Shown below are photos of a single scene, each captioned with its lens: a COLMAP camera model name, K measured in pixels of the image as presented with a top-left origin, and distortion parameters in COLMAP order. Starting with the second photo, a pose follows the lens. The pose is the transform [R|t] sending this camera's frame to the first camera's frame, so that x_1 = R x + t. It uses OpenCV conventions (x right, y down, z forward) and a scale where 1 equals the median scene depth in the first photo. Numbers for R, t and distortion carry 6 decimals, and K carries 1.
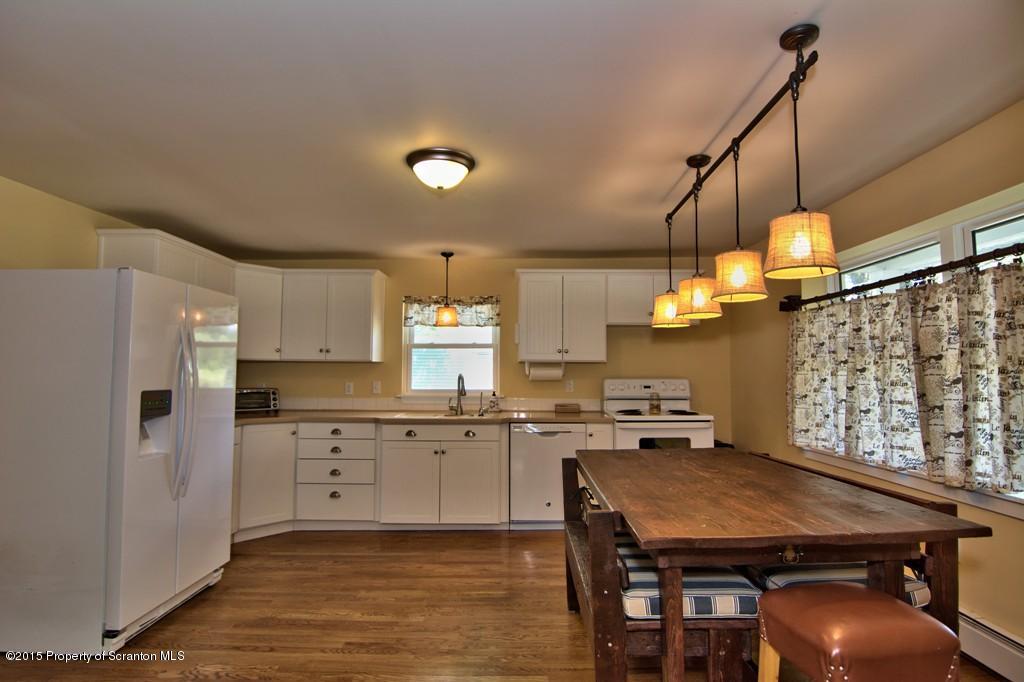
lens RADIAL K [[534.5, 0, 514.3], [0, 534.5, 341.1], [0, 0, 1]] dist [-0.000326, -0.000366]
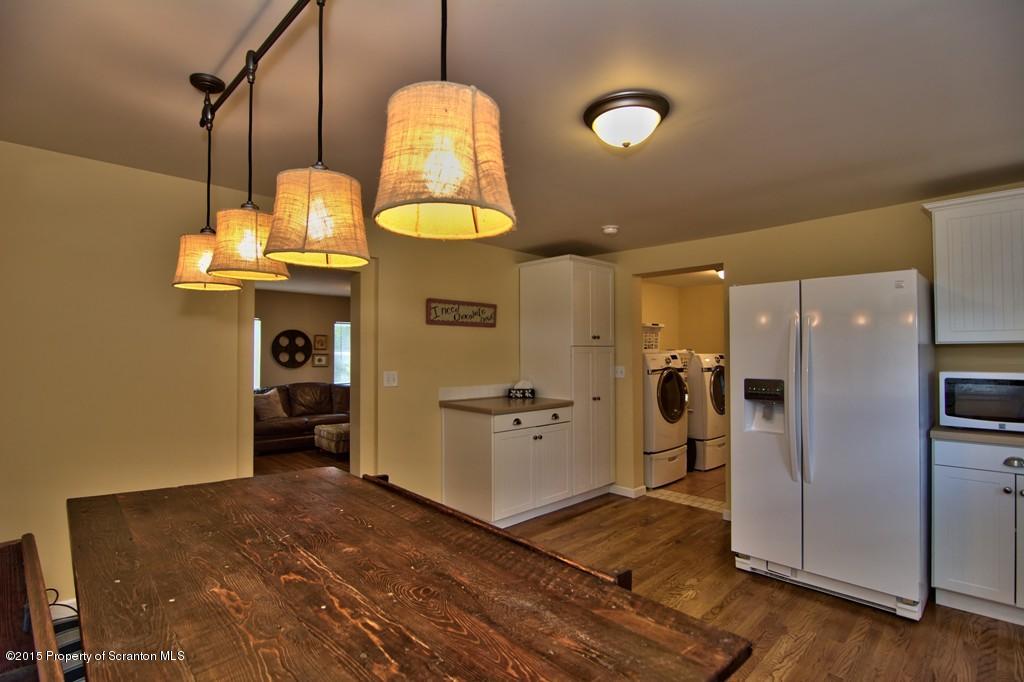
lens RADIAL K [[489.2, 0, 510.2], [0, 489.2, 344.1], [0, 0, 1]] dist [-0.010407, -0.008592]
pose [[-0.697563, -0.009892, -0.716456, 0.299085], [0.044803, 0.997346, -0.057392, 0.029846], [0.715122, -0.072134, -0.695268, 0.793752]]
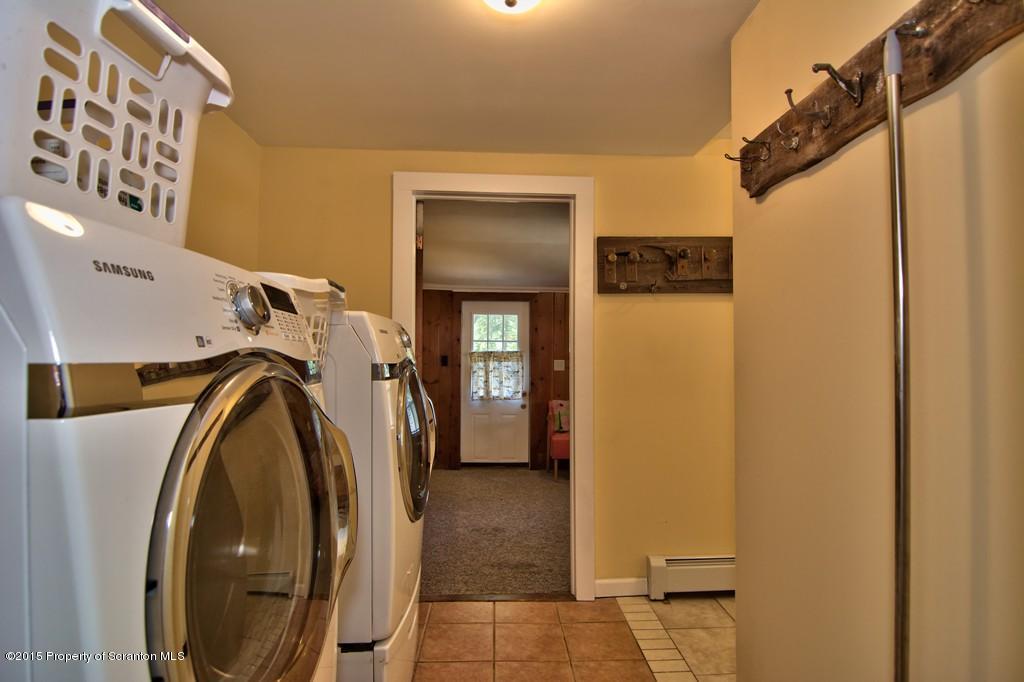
lens RADIAL K [[534.5, 0, 514.3], [0, 534.5, 341.1], [0, 0, 1]] dist [-0.000326, -0.000366]
pose [[0.062980, -0.037200, -0.997321, -0.577184], [0.056672, 0.997826, -0.033640, 0.042924], [0.996404, -0.054401, 0.064951, 0.343363]]
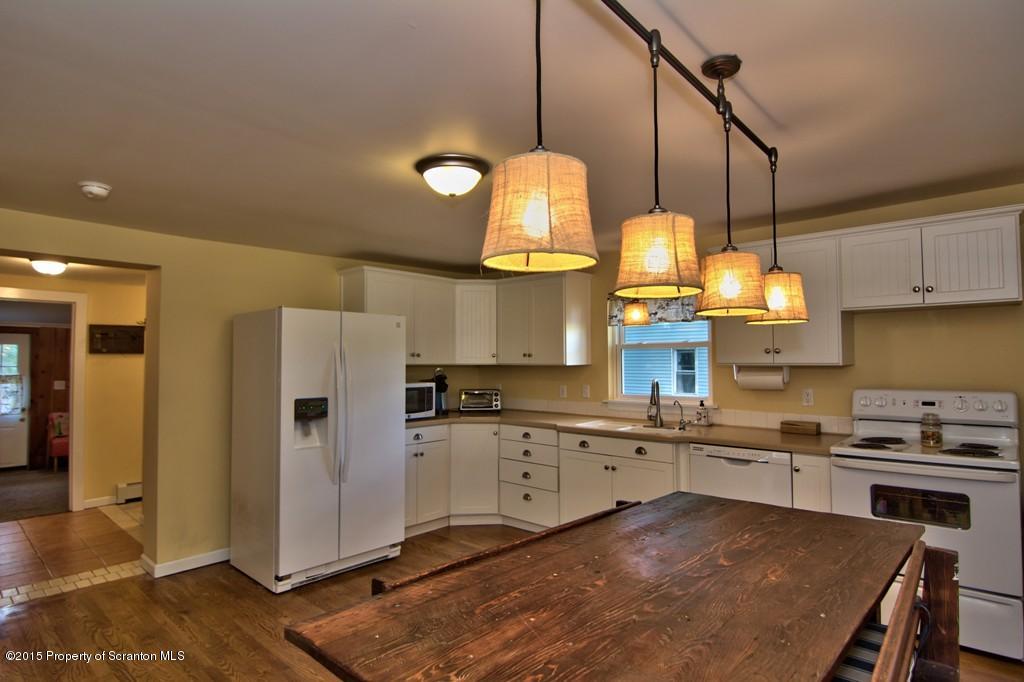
lens RADIAL K [[549.2, 0, 502.1], [0, 549.2, 343.6], [0, 0, 1]] dist [-0.013409, -0.000582]
pose [[0.742692, -0.029680, -0.668976, 0.328236], [0.048983, 0.998749, 0.010070, -0.017877], [0.667840, -0.040248, 0.743216, 0.193031]]
